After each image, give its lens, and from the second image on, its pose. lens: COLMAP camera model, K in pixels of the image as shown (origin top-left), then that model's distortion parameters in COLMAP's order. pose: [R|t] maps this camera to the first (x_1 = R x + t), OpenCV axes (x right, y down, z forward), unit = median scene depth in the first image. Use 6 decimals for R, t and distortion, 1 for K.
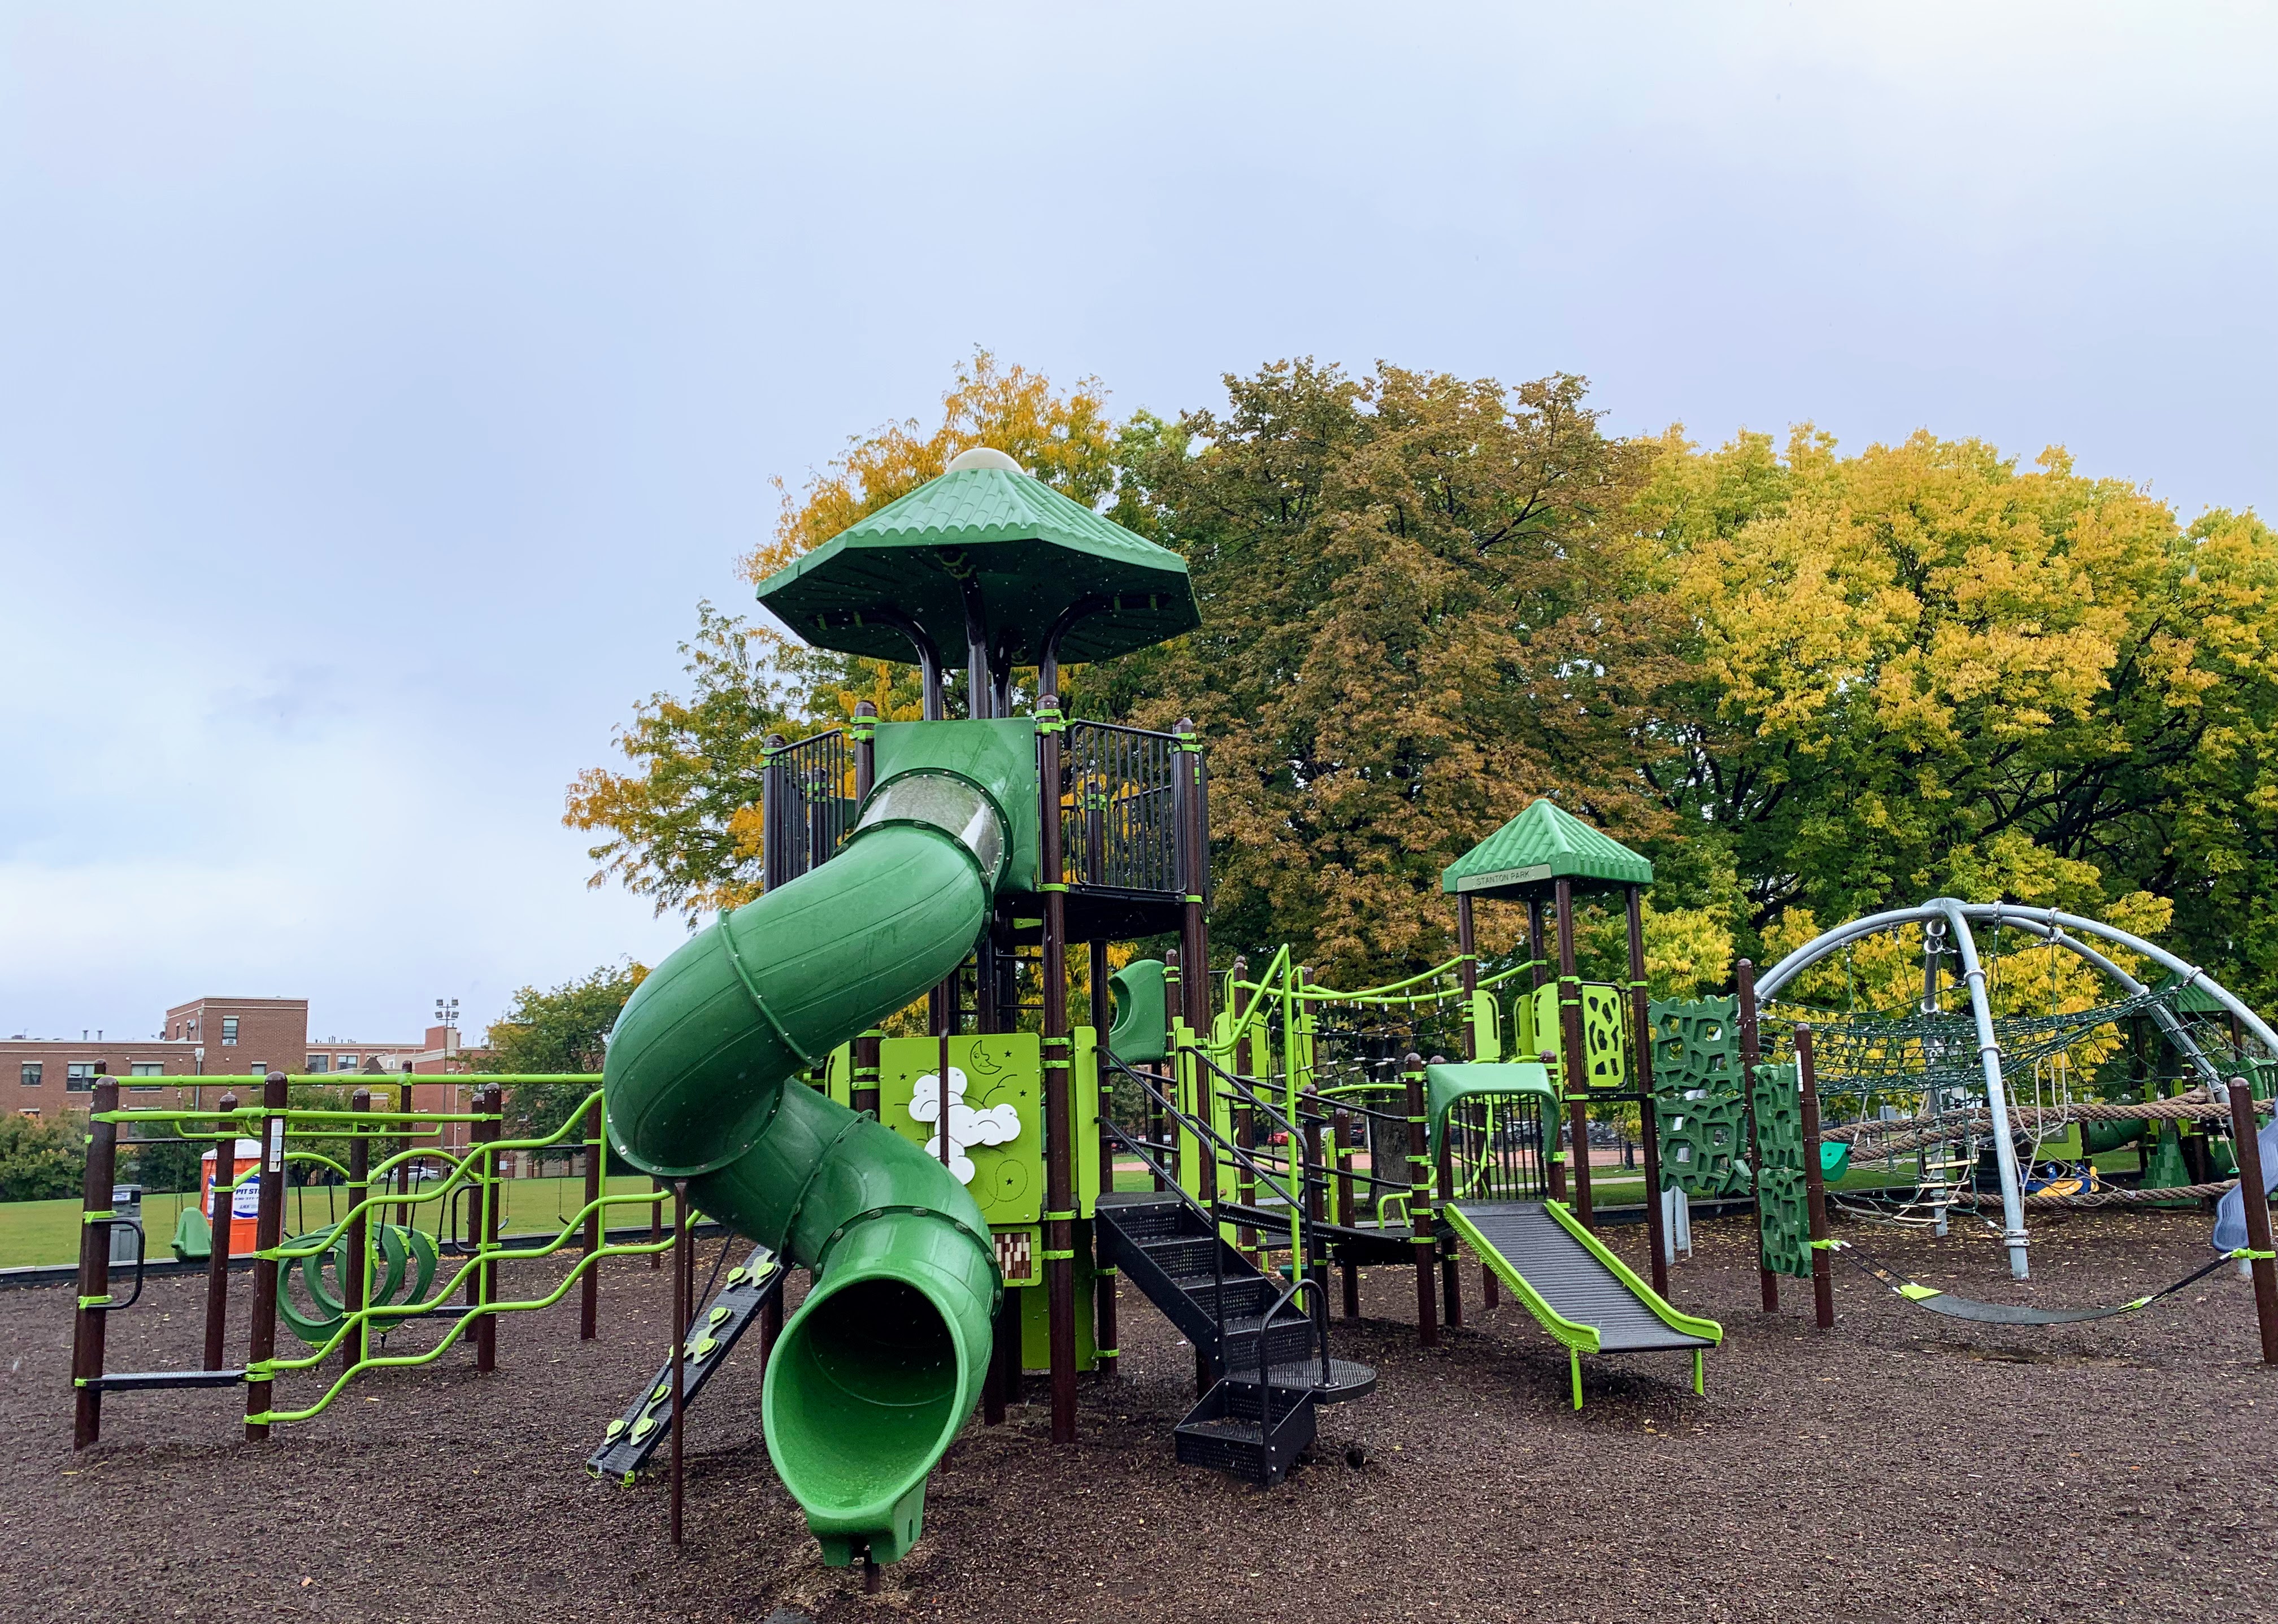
lens RADIAL K [[1717.8, 0, 1135.4], [0, 1717.8, 872.1], [0, 0, 1]] dist [0.000934, -0.000420]
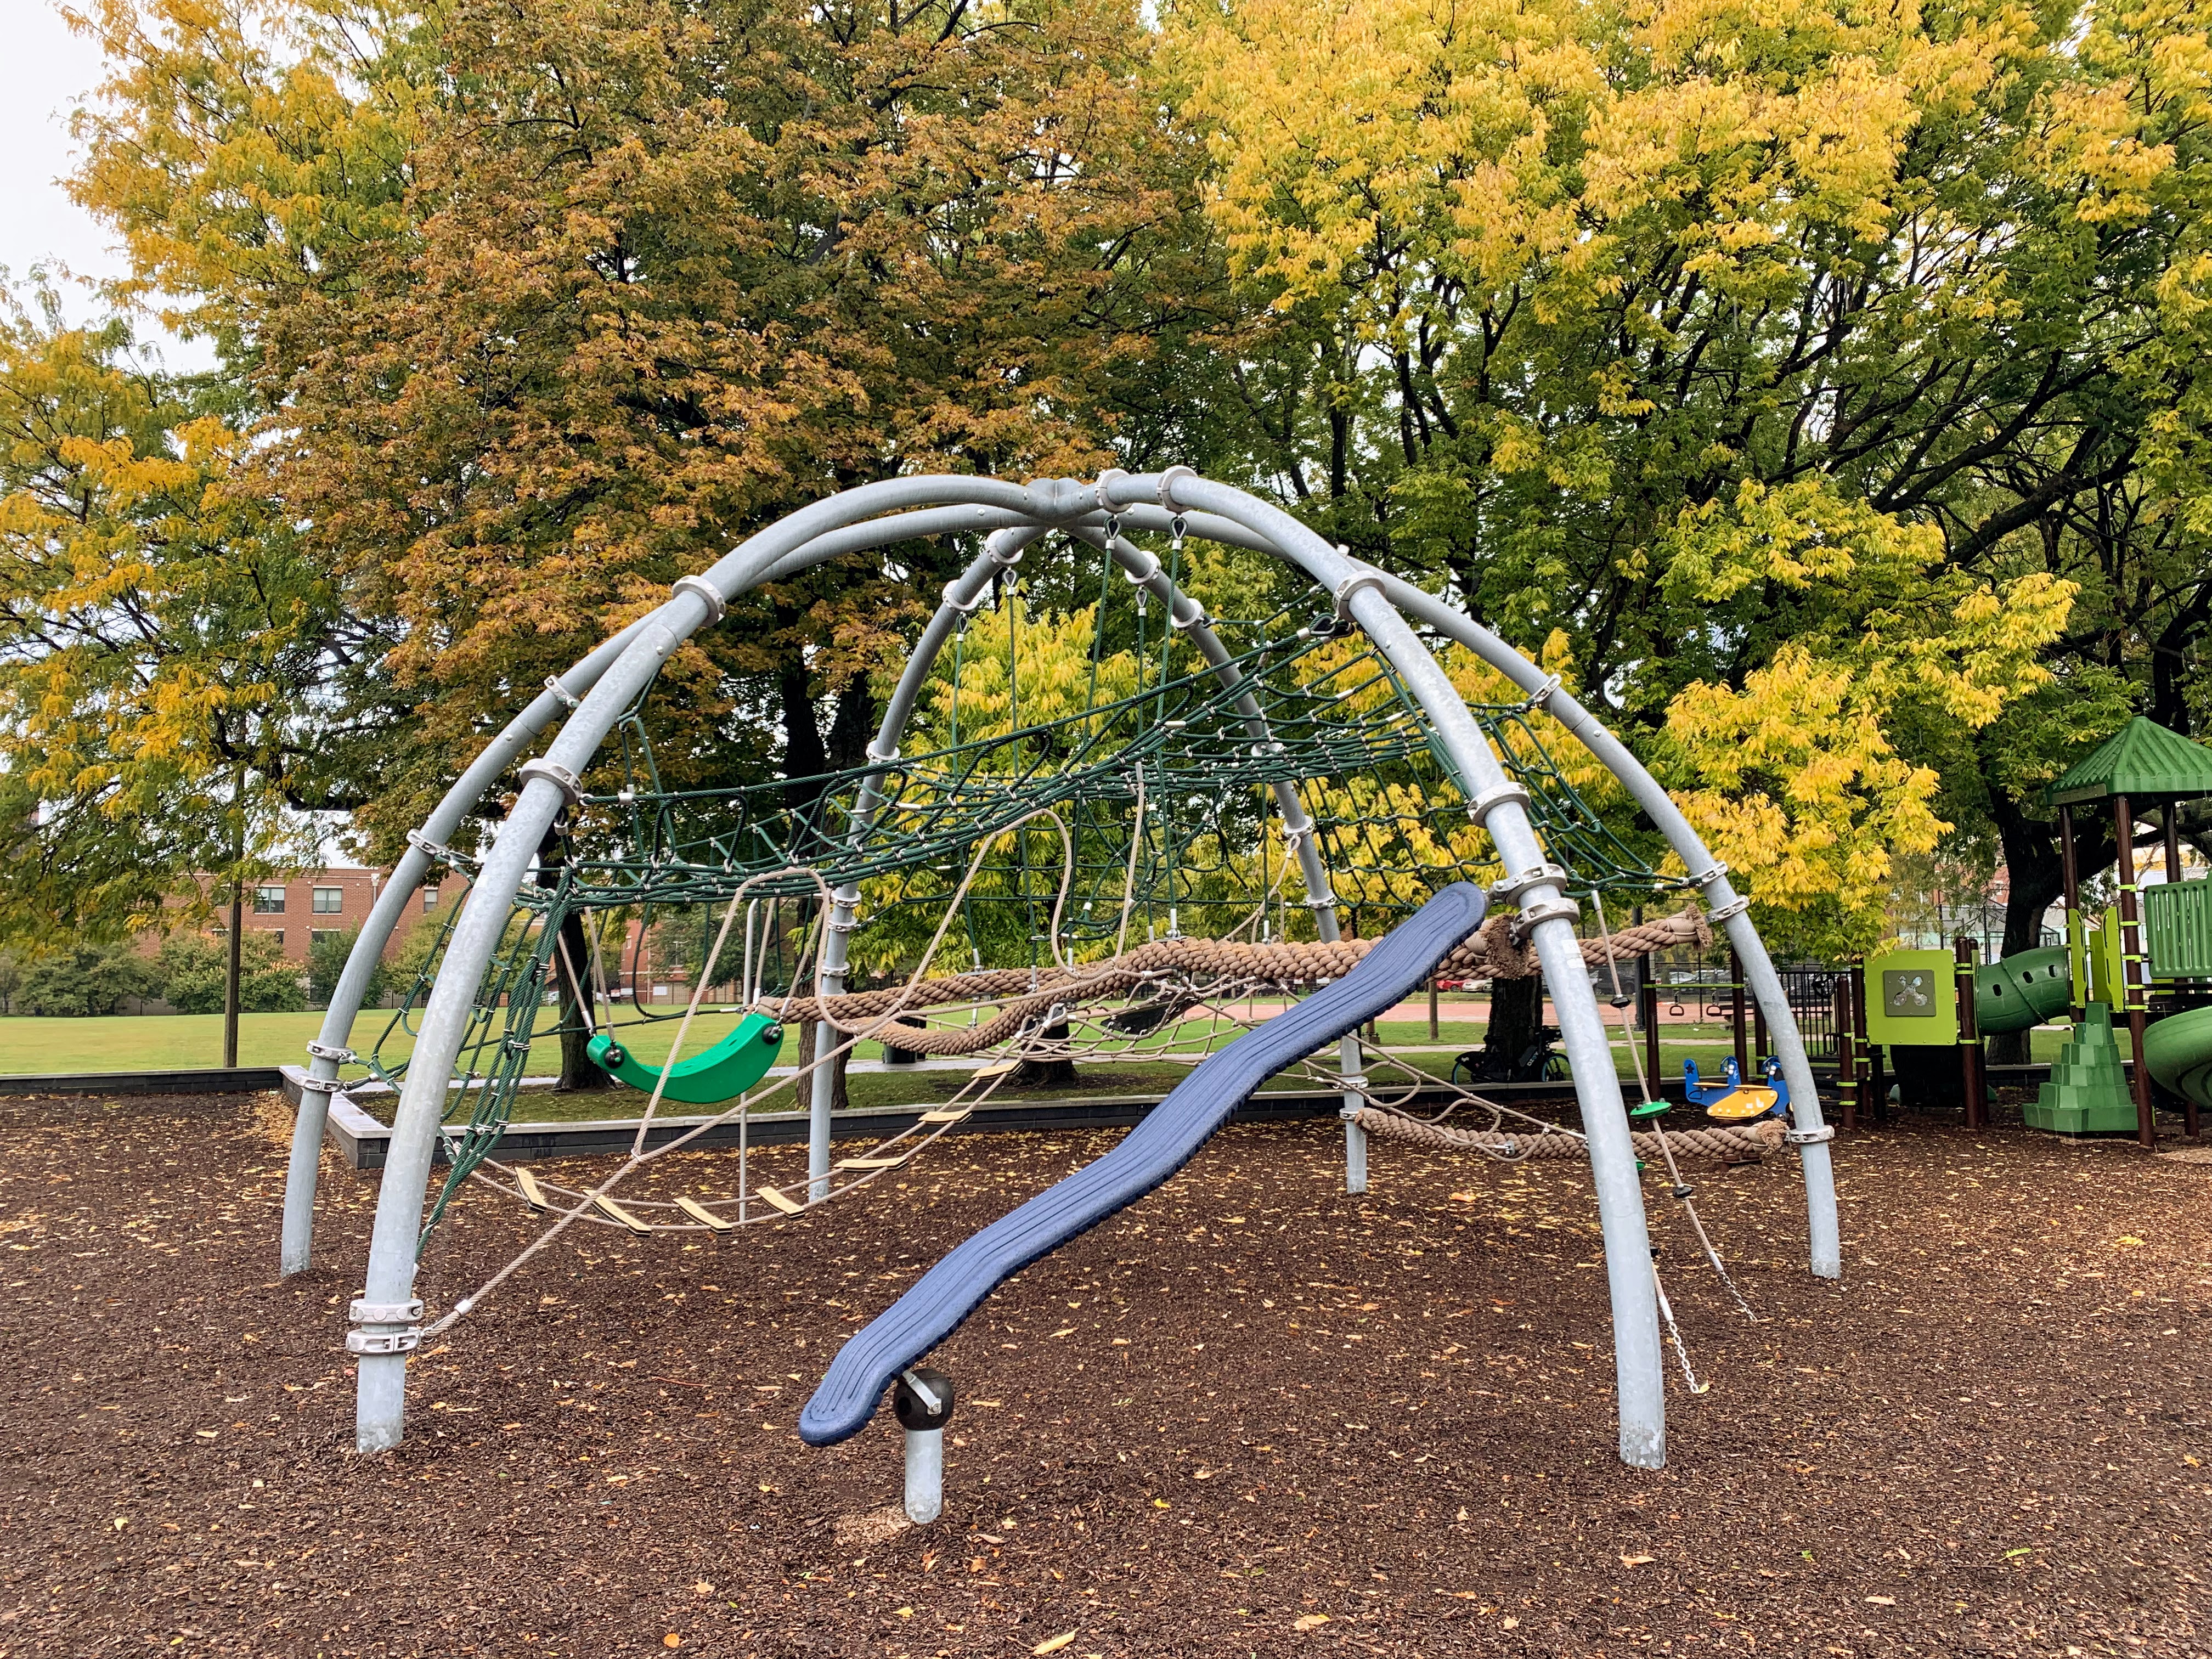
lens RADIAL K [[1694.2, 0, 1095.4], [0, 1694.2, 833.6], [0, 0, 1]] dist [0.045361, -0.051256]
pose [[0.976918, 0.001219, -0.213610, 0.467254], [0.014342, 0.997353, 0.071281, 0.059073], [0.213131, -0.072699, 0.974315, 0.449132]]
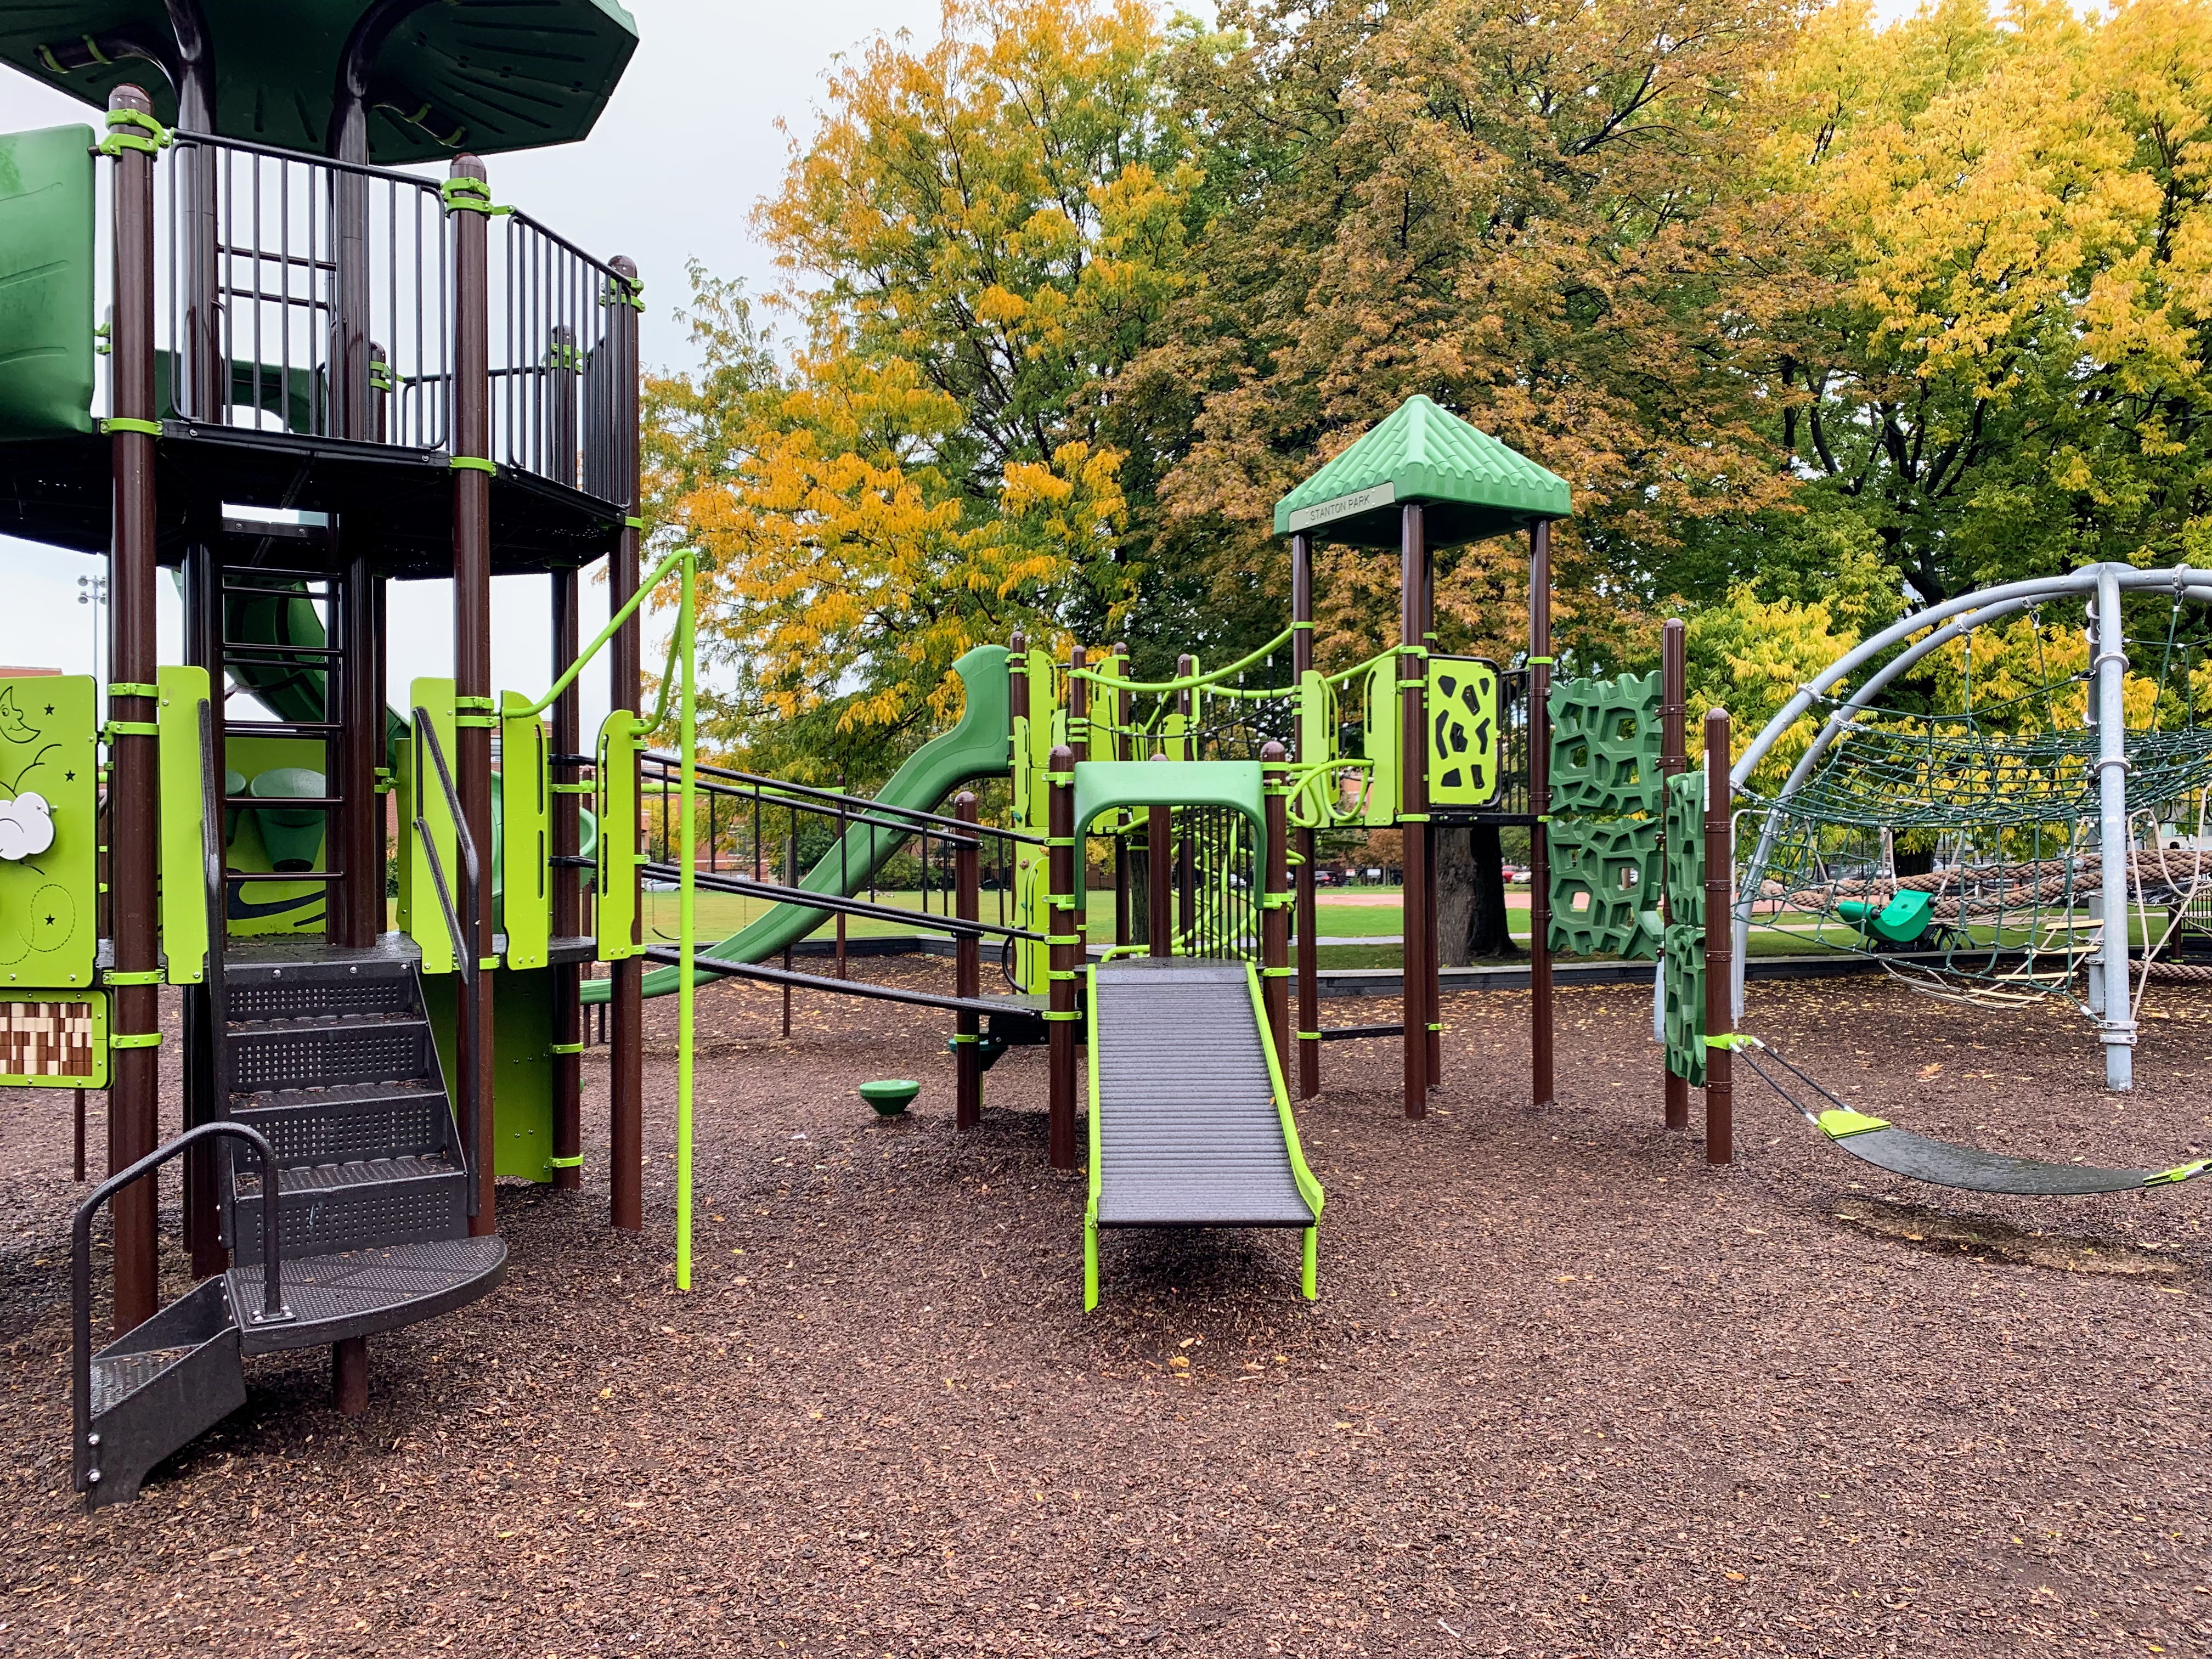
lens RADIAL K [[1771.5, 0, 1130.3], [0, 1771.5, 859.7], [0, 0, 1]] dist [-0.005081, 0.041605]
pose [[0.991553, 0.015836, -0.128734, 0.125512], [0.002604, 0.989888, 0.141825, 0.023870], [0.129678, -0.140962, 0.981485, 0.145245]]
